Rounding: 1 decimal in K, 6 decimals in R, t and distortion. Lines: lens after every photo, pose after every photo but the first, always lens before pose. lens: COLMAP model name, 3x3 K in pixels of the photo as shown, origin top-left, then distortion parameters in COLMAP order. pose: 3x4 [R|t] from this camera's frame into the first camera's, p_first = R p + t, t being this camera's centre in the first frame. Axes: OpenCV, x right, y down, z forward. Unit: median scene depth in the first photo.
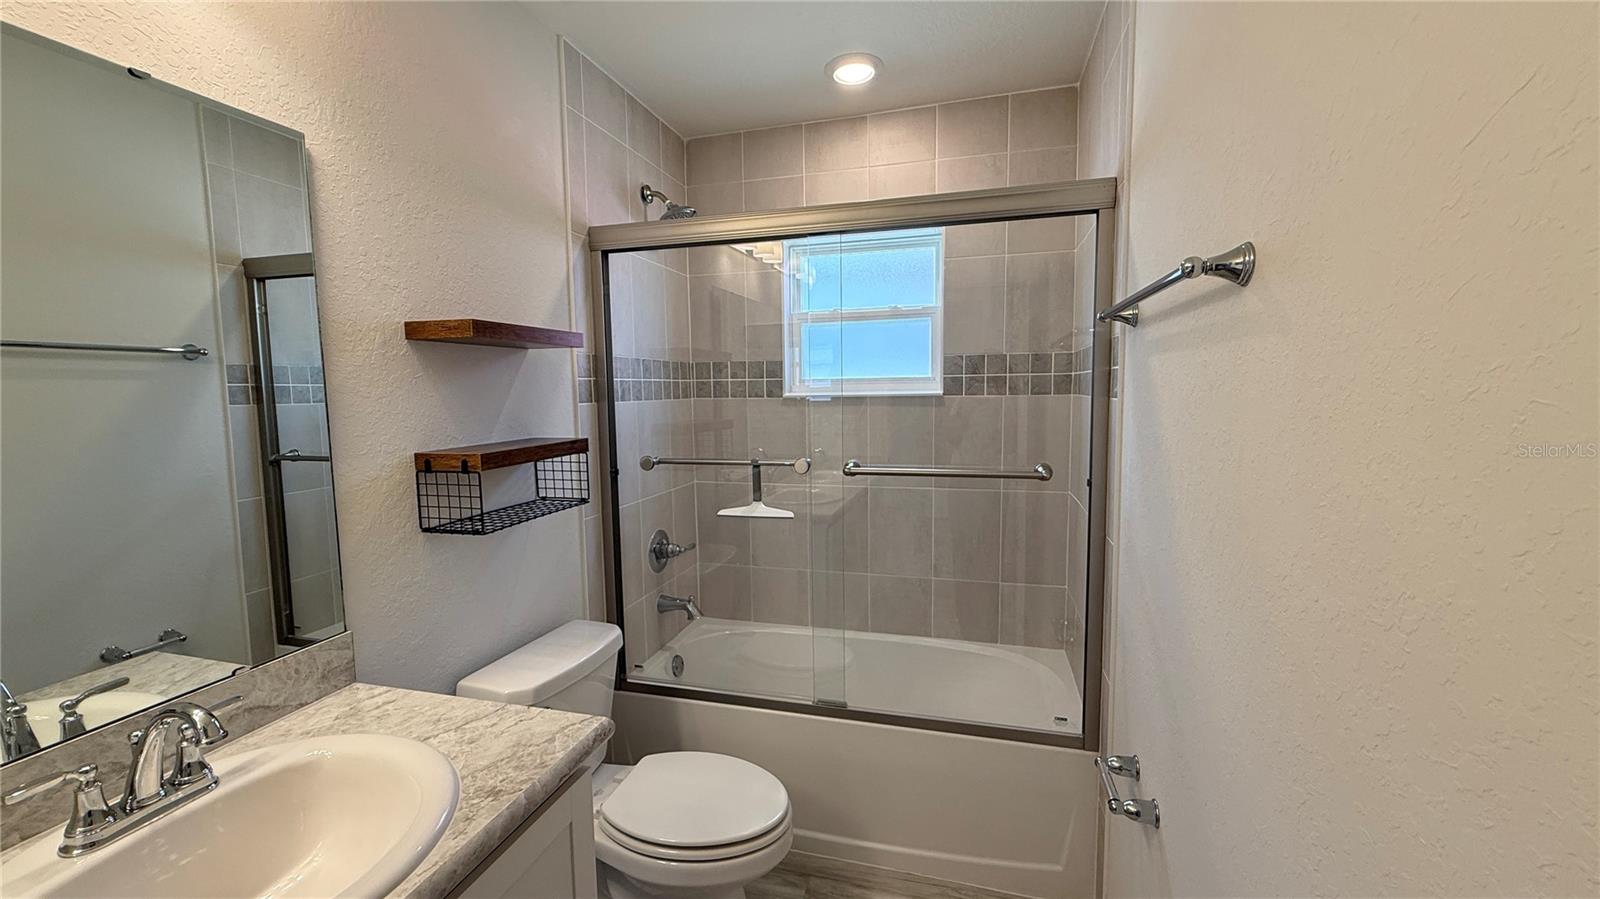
lens RADIAL K [[637.4, 0, 794.5], [0, 637.4, 450.1], [0, 0, 1]] dist [-0.000271, -0.000531]
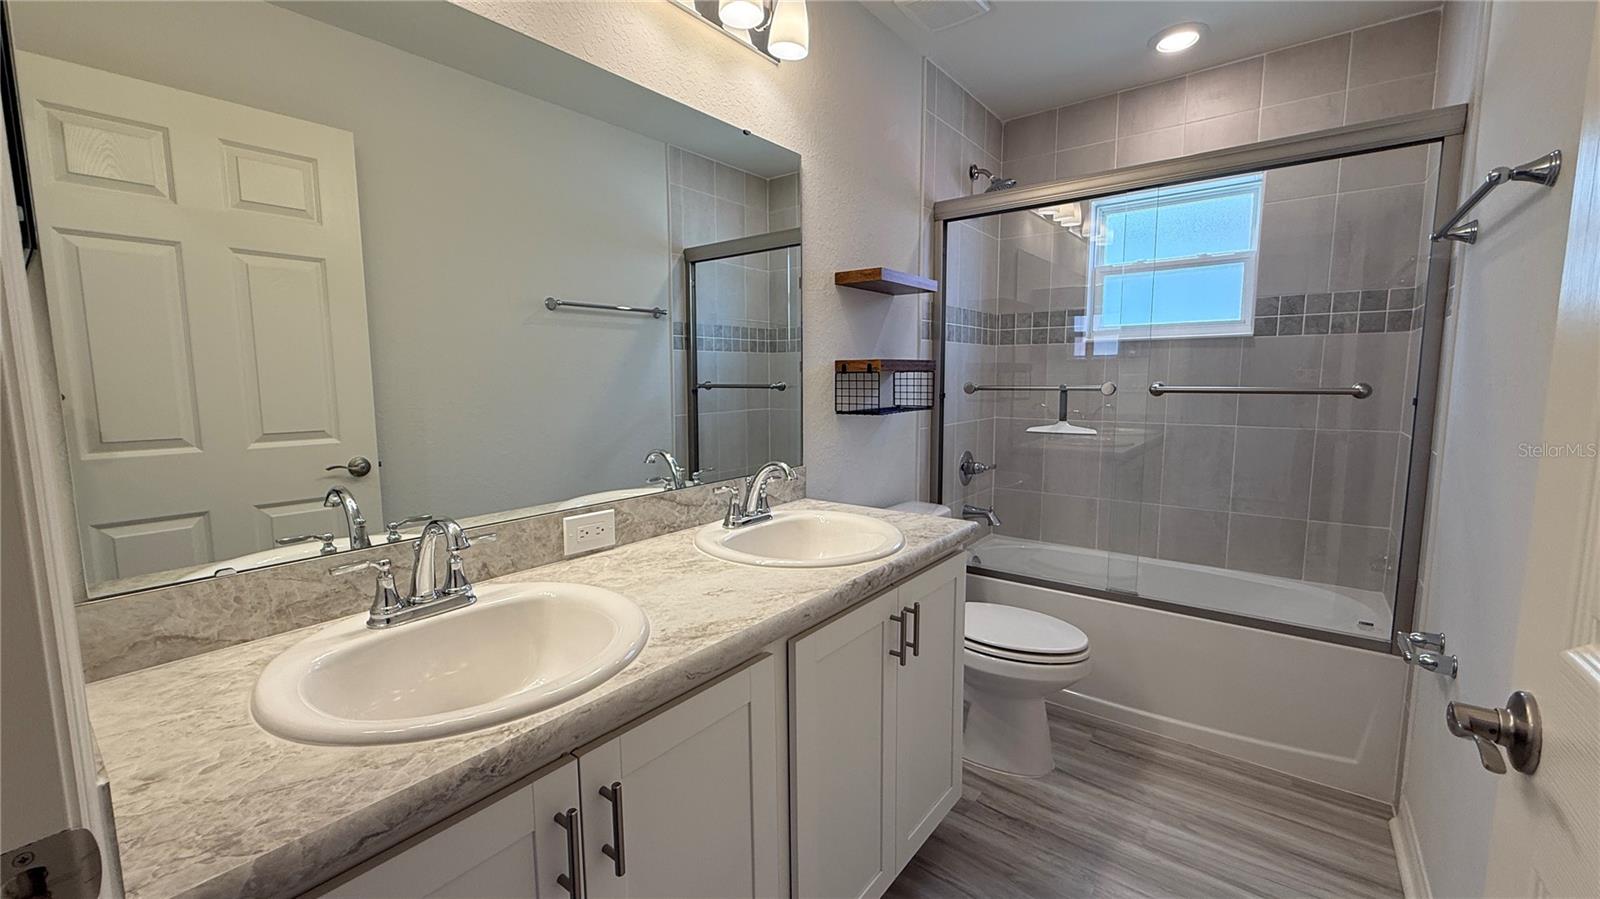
lens RADIAL K [[637.4, 0, 794.5], [0, 637.4, 450.1], [0, 0, 1]] dist [-0.000271, -0.000531]
pose [[0.925375, 0.051301, -0.375564, -0.067306], [-0.042104, 0.998579, 0.032661, 0.108563], [0.376706, -0.014411, 0.926221, -0.279255]]
